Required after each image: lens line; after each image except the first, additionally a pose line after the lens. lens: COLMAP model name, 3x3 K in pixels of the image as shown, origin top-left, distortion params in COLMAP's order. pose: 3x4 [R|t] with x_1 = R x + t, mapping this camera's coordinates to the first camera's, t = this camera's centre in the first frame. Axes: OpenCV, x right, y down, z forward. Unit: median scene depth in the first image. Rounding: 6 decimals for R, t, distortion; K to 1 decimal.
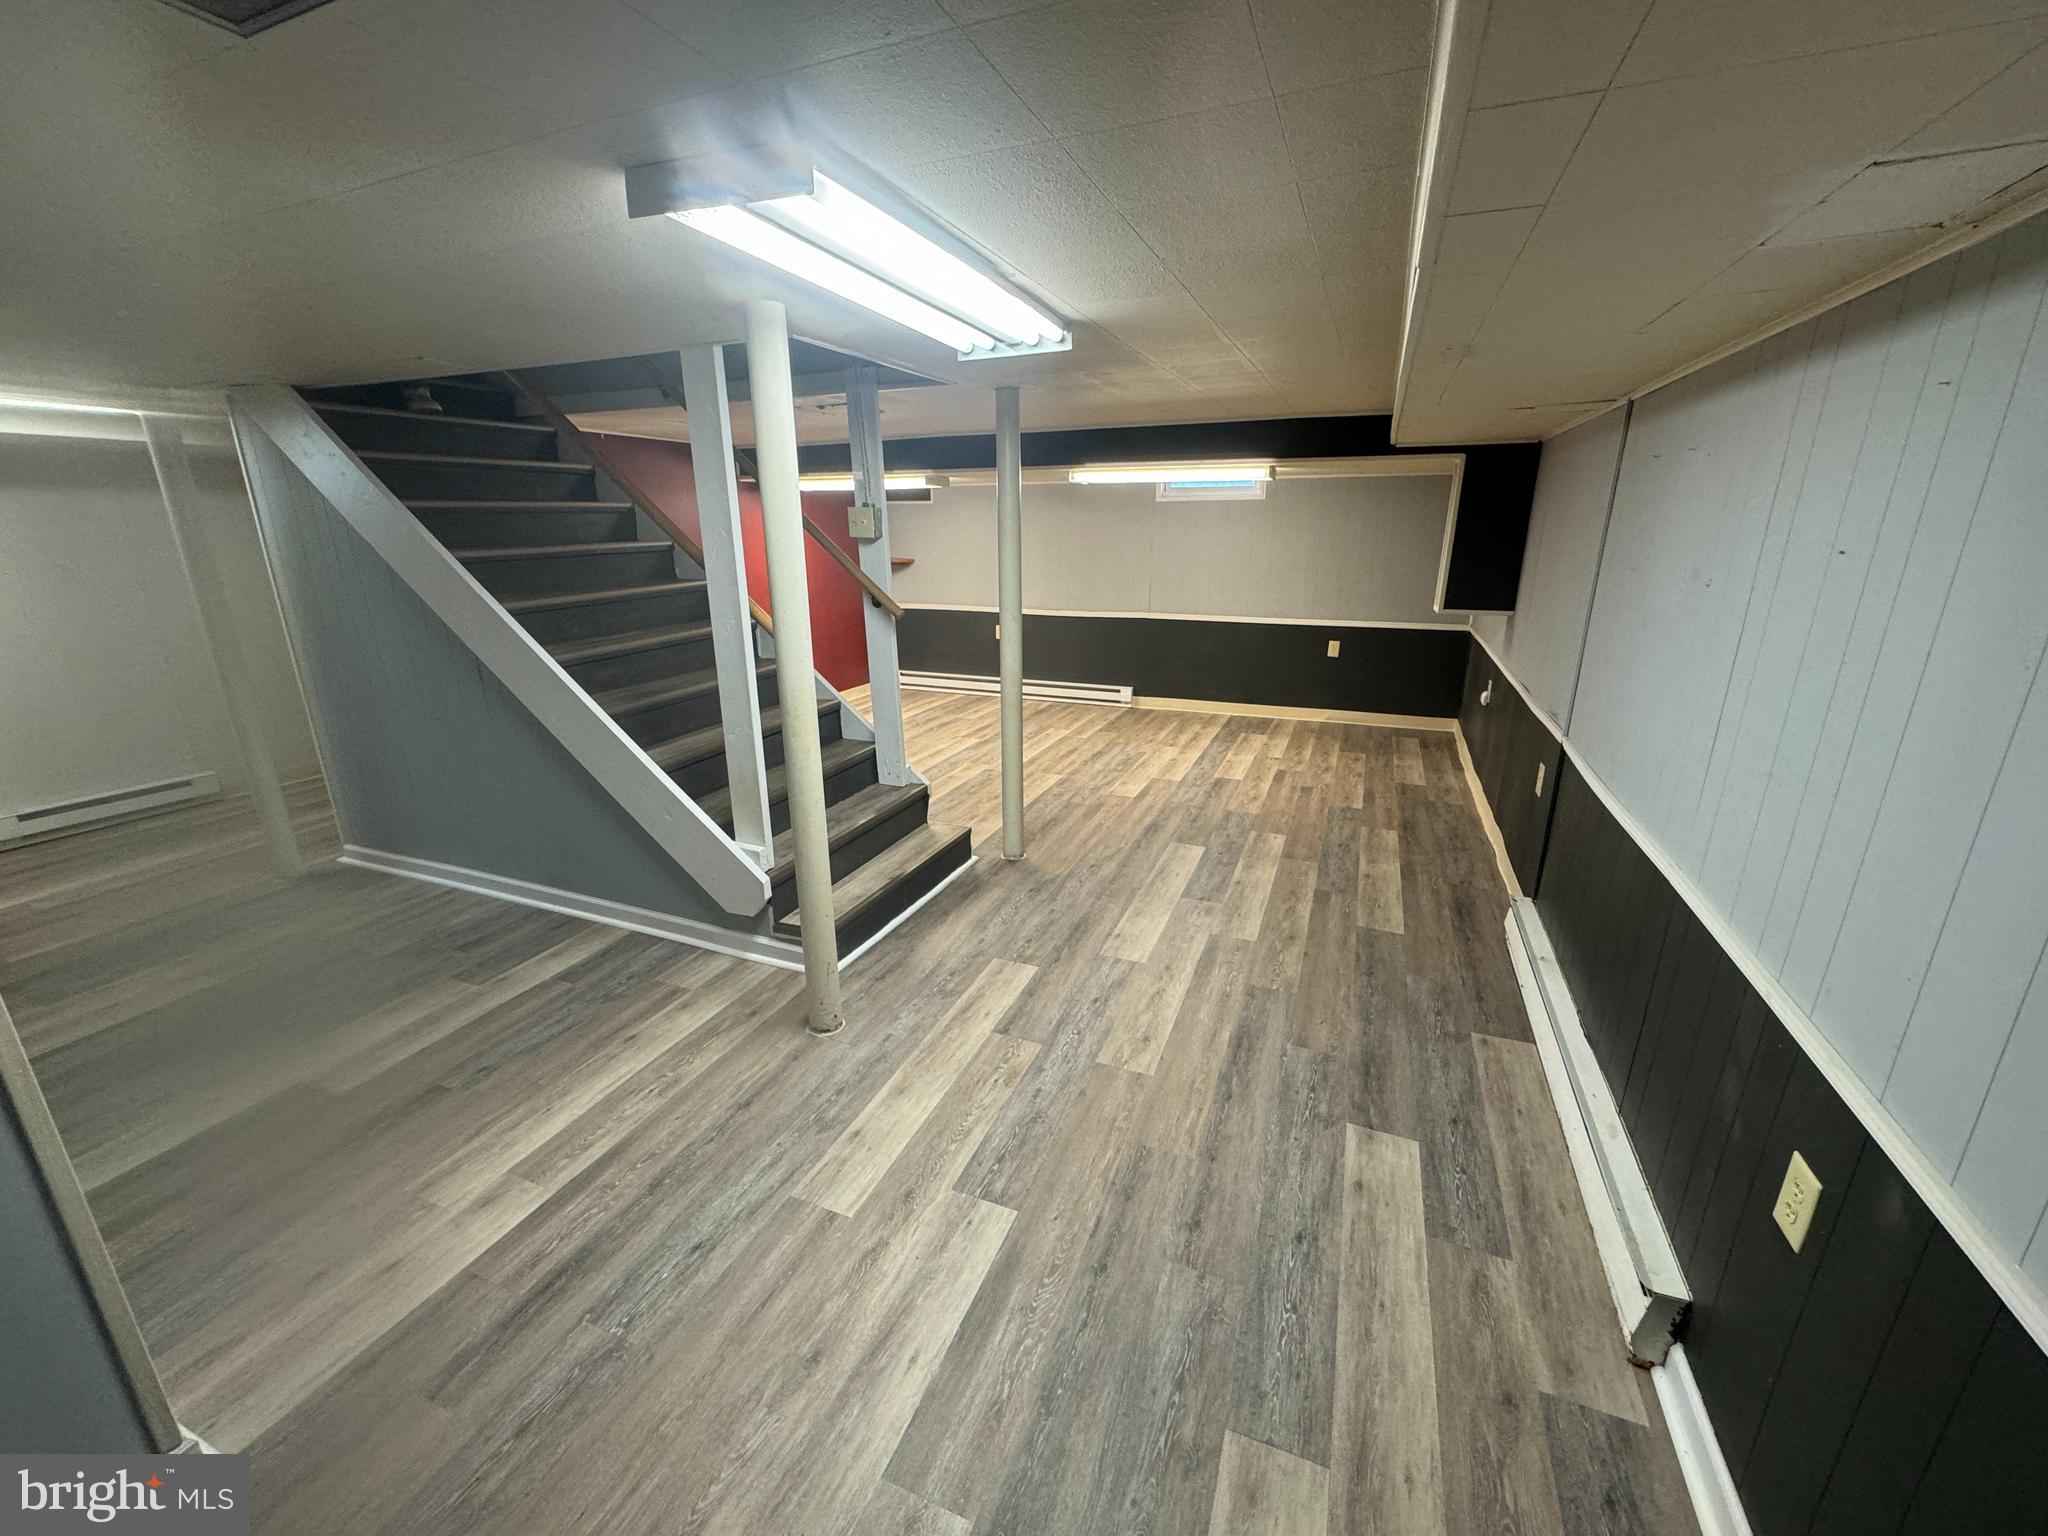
lens RADIAL K [[818.4, 0, 1023.0], [0, 818.4, 764.3], [0, 0, 1]] dist [-0.001508, 0.000276]
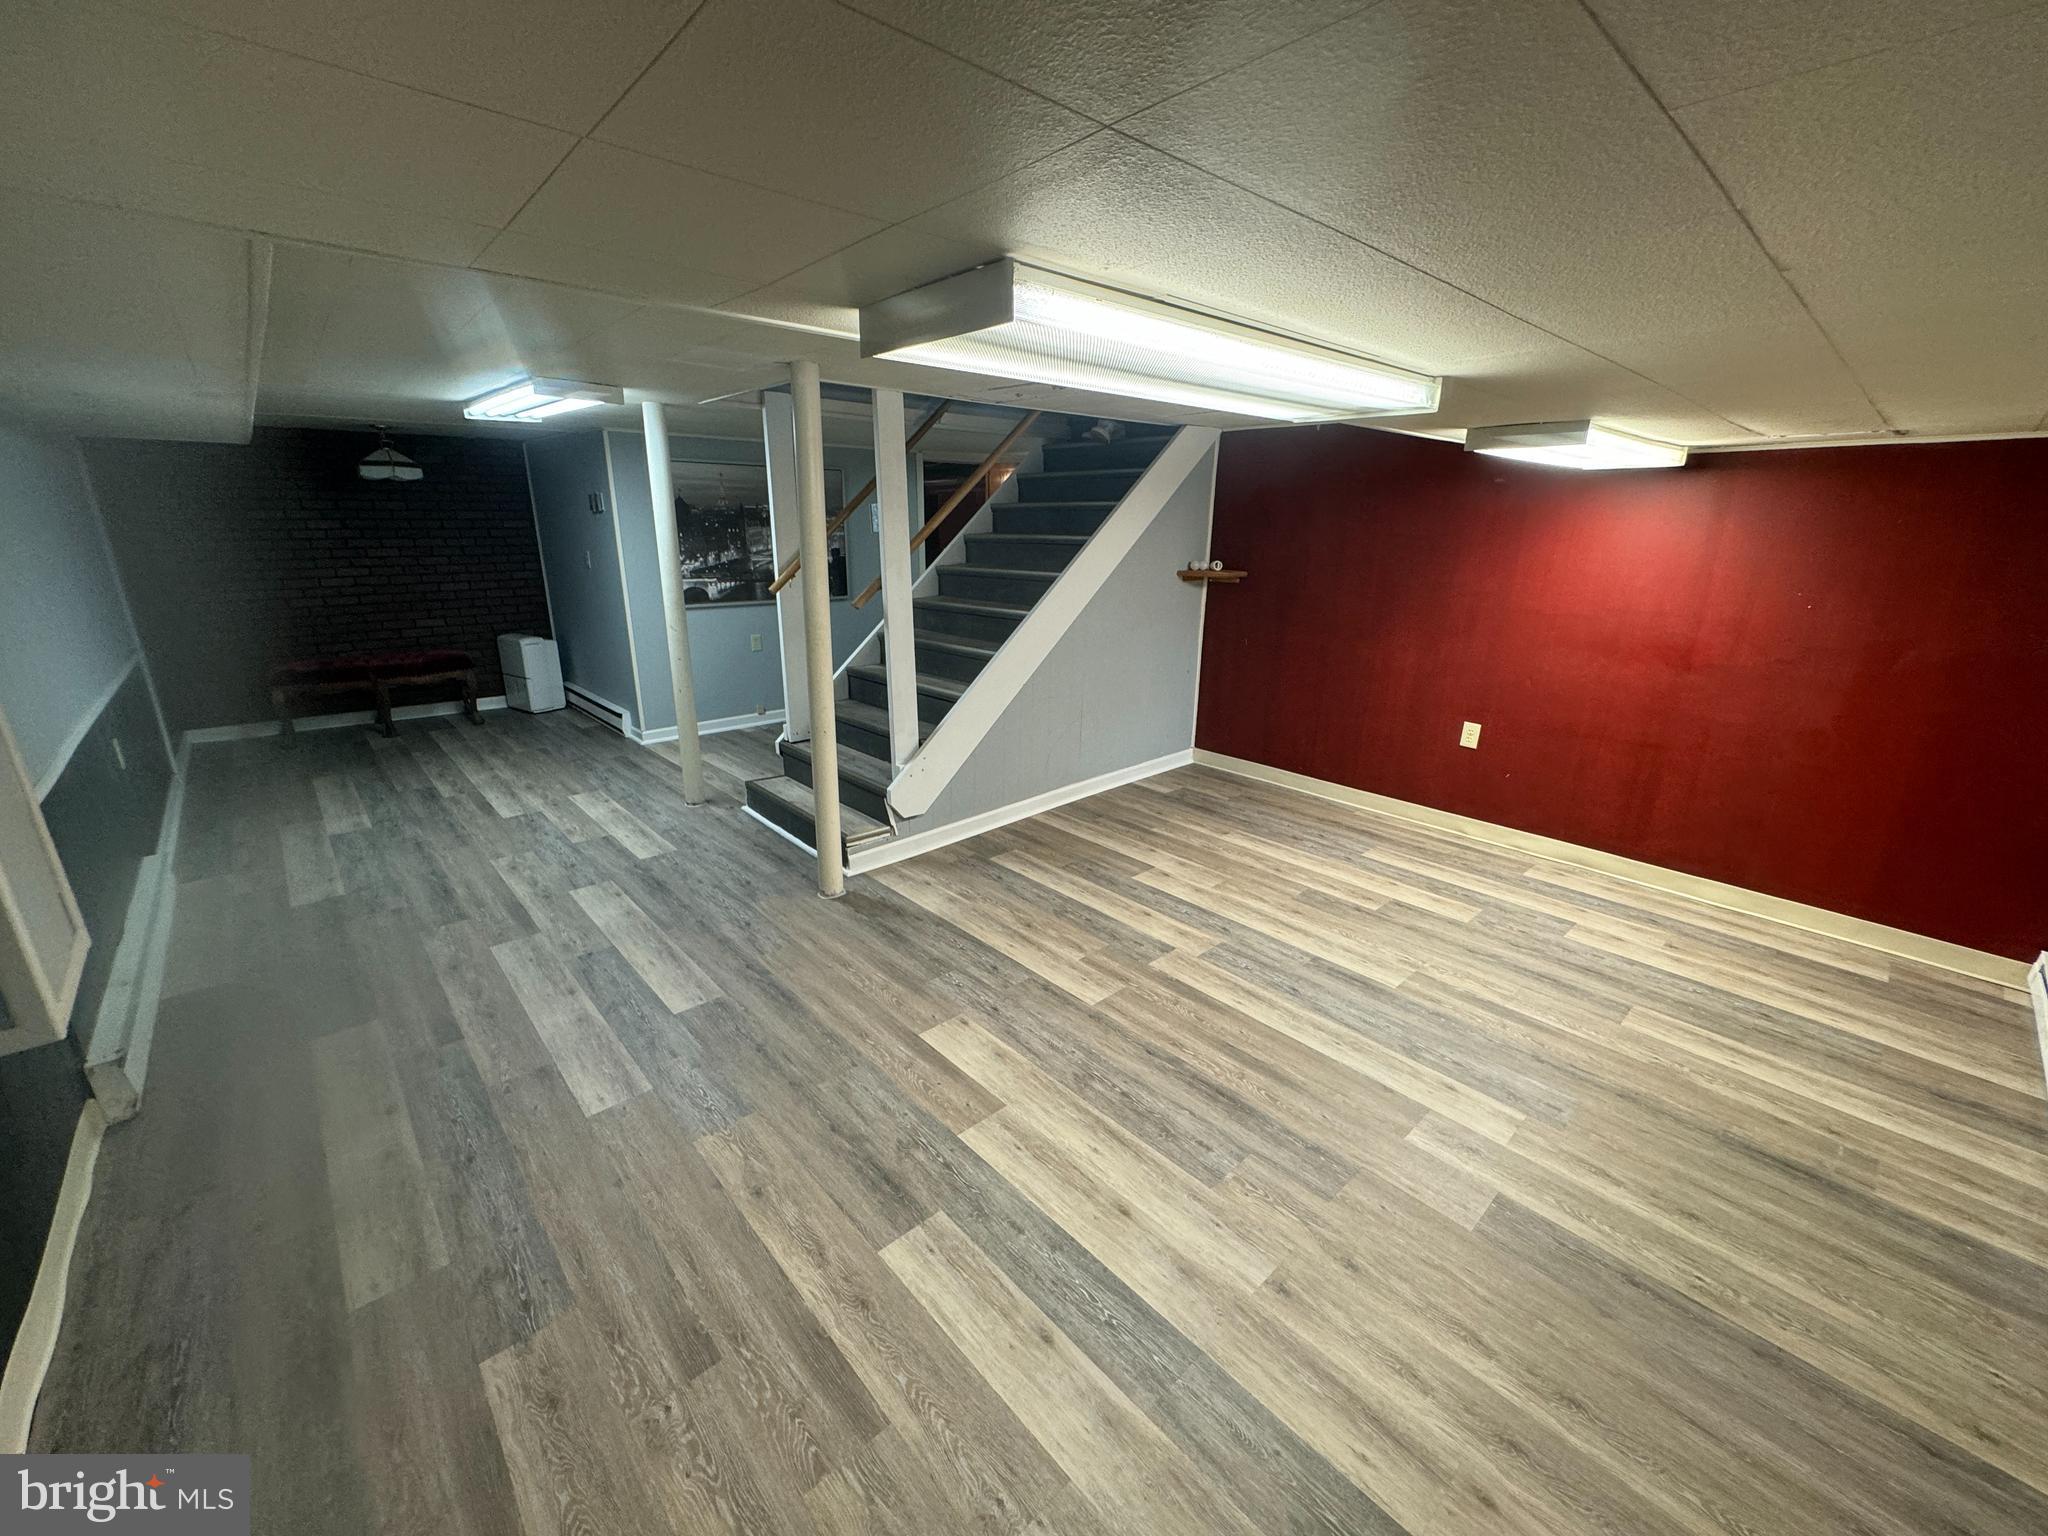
lens RADIAL K [[818.4, 0, 1023.0], [0, 818.4, 764.3], [0, 0, 1]] dist [-0.001508, 0.000276]
pose [[-0.421851, 0.262386, -0.867868, 0.702140], [-0.266821, 0.878893, 0.395415, -0.462188], [0.866515, 0.398372, -0.300752, 1.532428]]
